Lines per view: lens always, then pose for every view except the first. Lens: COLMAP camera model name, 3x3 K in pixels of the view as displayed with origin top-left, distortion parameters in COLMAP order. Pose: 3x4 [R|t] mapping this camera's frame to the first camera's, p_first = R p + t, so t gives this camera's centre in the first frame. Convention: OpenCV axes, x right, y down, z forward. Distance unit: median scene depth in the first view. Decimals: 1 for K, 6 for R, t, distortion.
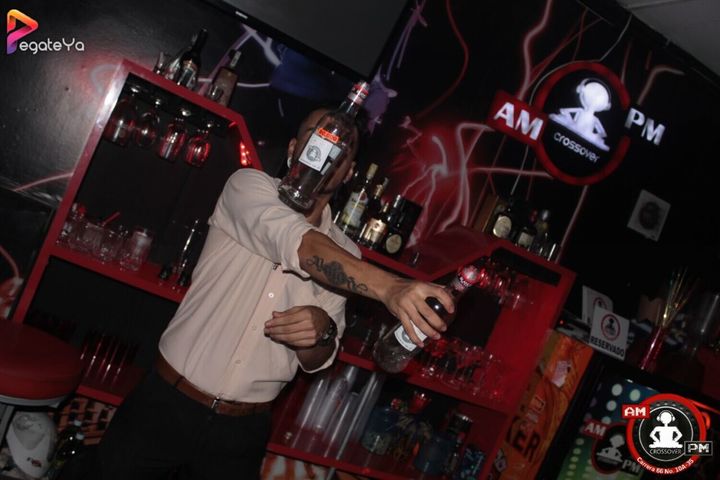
lens RADIAL K [[728.0, 0, 361.8], [0, 728.0, 238.0], [0, 0, 1]] dist [-0.090772, 0.000000]
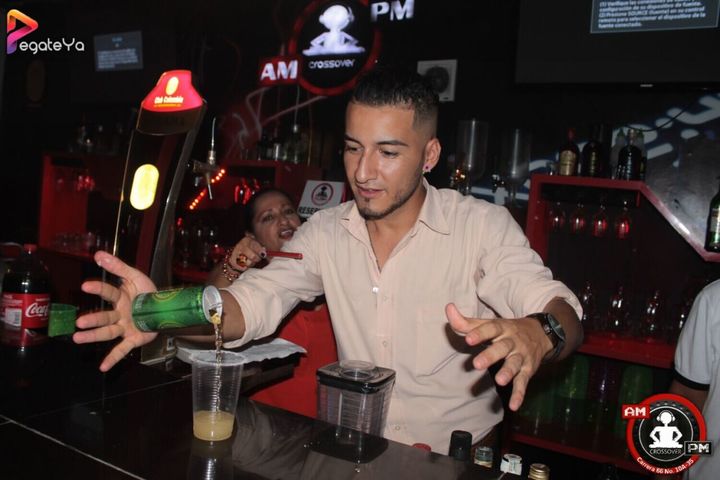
lens RADIAL K [[623.9, 0, 364.5], [0, 623.9, 240.9], [0, 0, 1]] dist [-0.146842, 0.103093]
pose [[0.583966, -0.313807, -0.748671, 1.006575], [0.153090, 0.948284, -0.278065, 0.435942], [0.797212, 0.047766, 0.601807, 0.481201]]
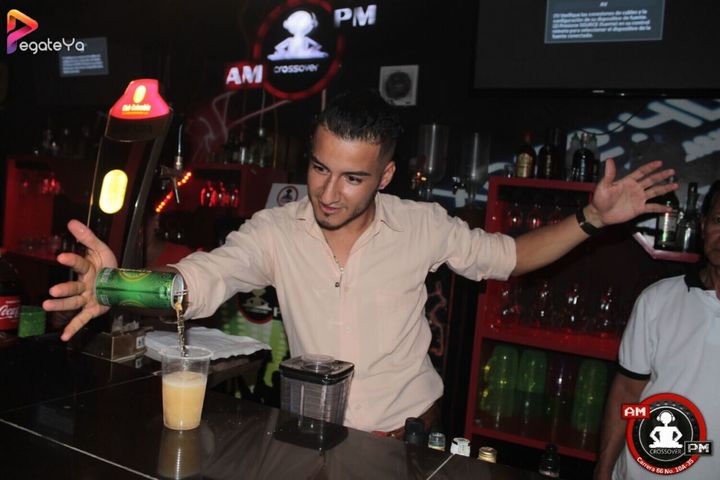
lens RADIAL K [[623.9, 0, 363.1], [0, 623.9, 241.5], [0, 0, 1]] dist [-0.146842, 0.103093]
pose [[0.617682, -0.319451, -0.718624, 1.025519], [0.174273, 0.946664, -0.271028, 0.443040], [0.766875, 0.042172, 0.640409, 0.471893]]
